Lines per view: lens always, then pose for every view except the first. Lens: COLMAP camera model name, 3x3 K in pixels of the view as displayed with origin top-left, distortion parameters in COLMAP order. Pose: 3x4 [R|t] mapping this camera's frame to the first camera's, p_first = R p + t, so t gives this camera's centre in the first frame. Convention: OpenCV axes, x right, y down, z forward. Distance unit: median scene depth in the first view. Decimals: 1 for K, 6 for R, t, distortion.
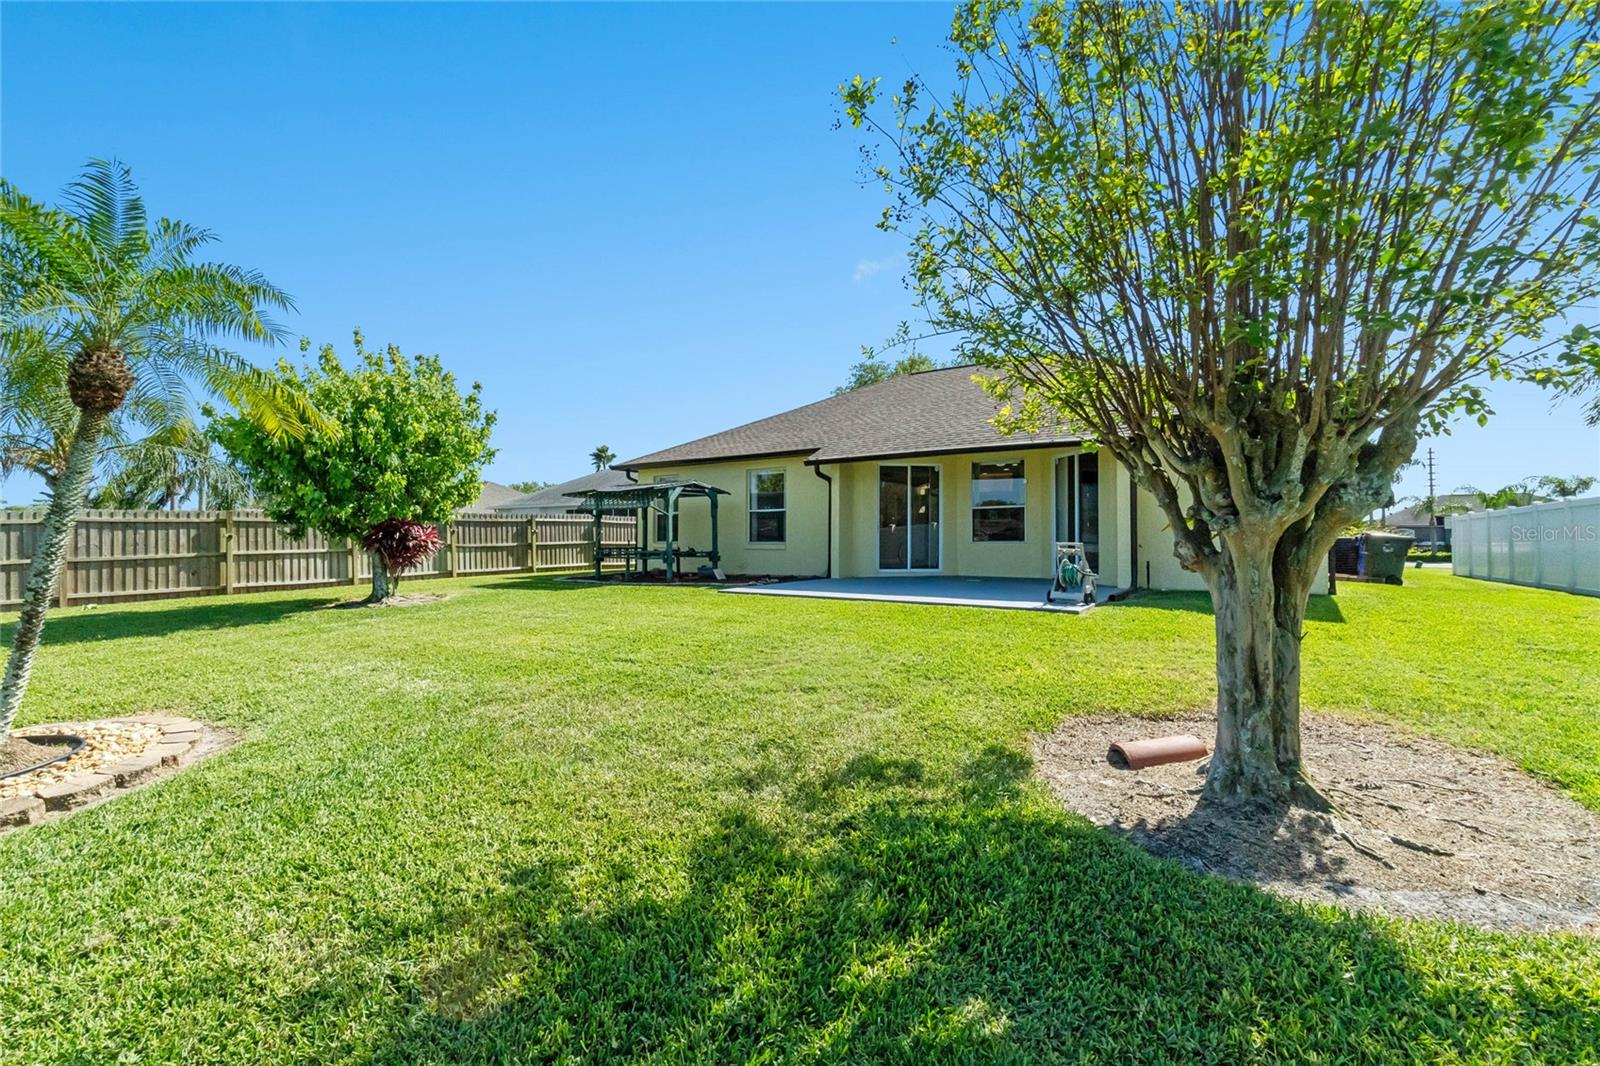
lens RADIAL K [[687.4, 0, 797.3], [0, 687.4, 536.0], [0, 0, 1]] dist [-0.003820, 0.000471]
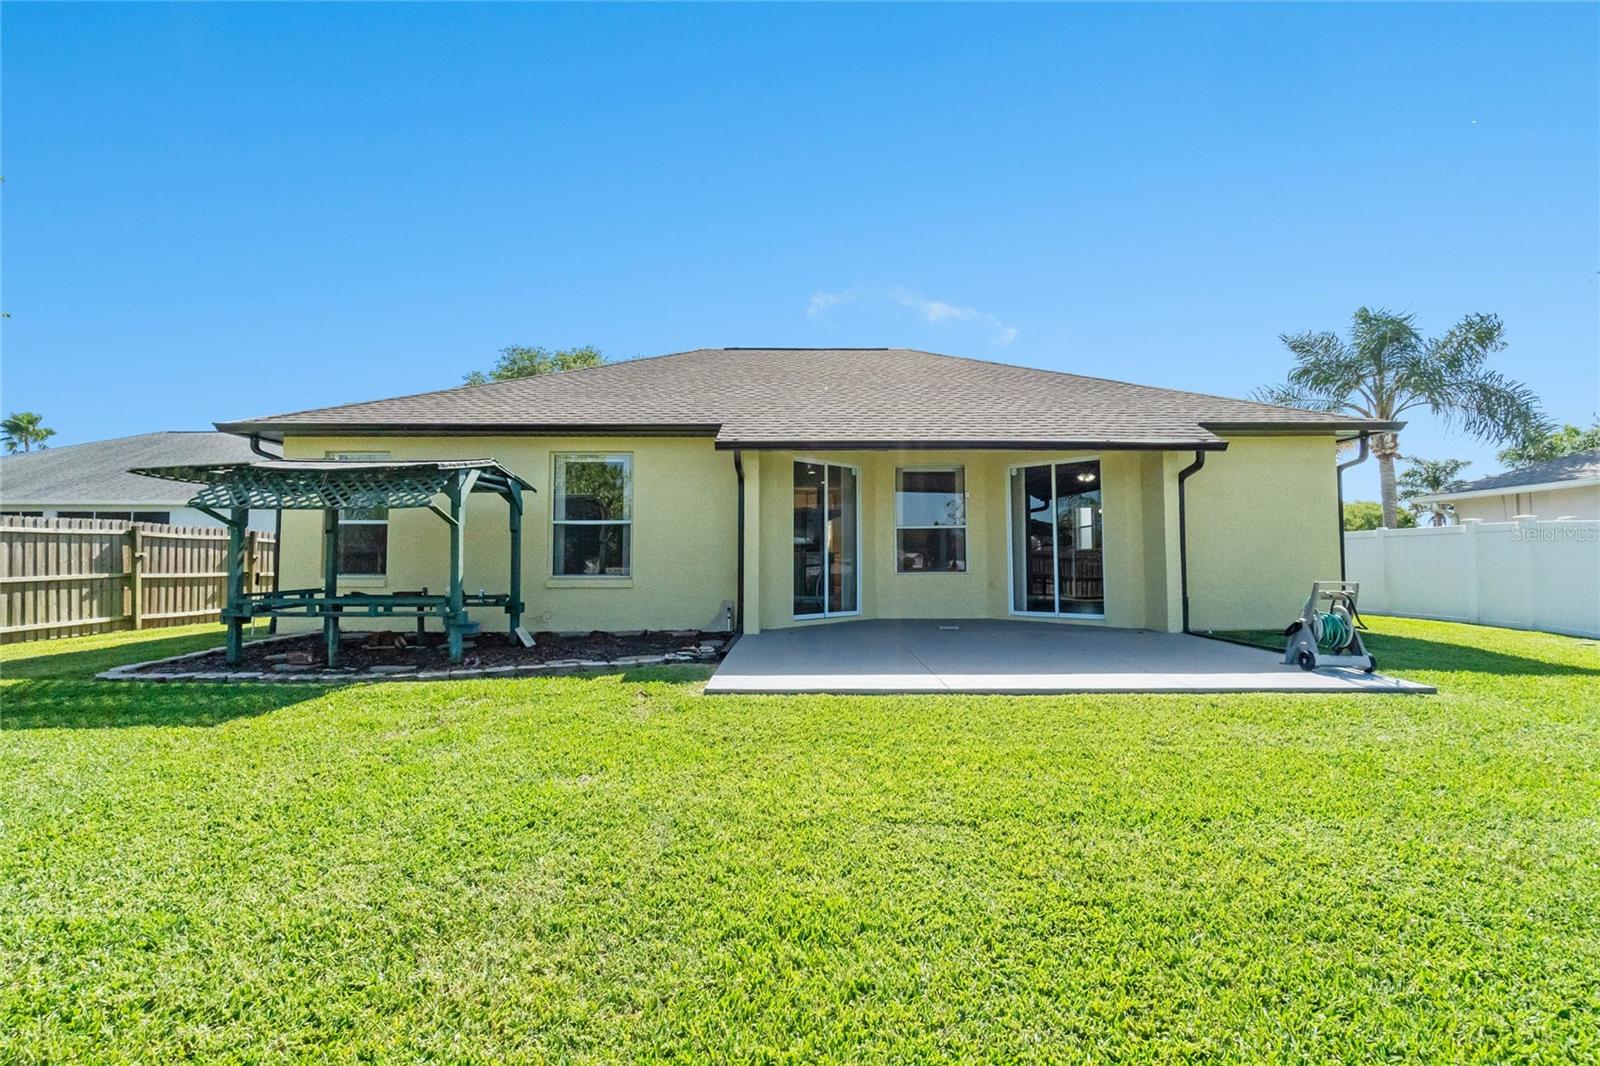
lens RADIAL K [[687.4, 0, 797.3], [0, 687.4, 536.0], [0, 0, 1]] dist [-0.003820, 0.000471]
pose [[0.826937, 0.018200, 0.562000, -0.242109], [-0.001562, 0.999547, -0.030071, -0.008101], [-0.562293, 0.023988, 0.826590, 0.425238]]
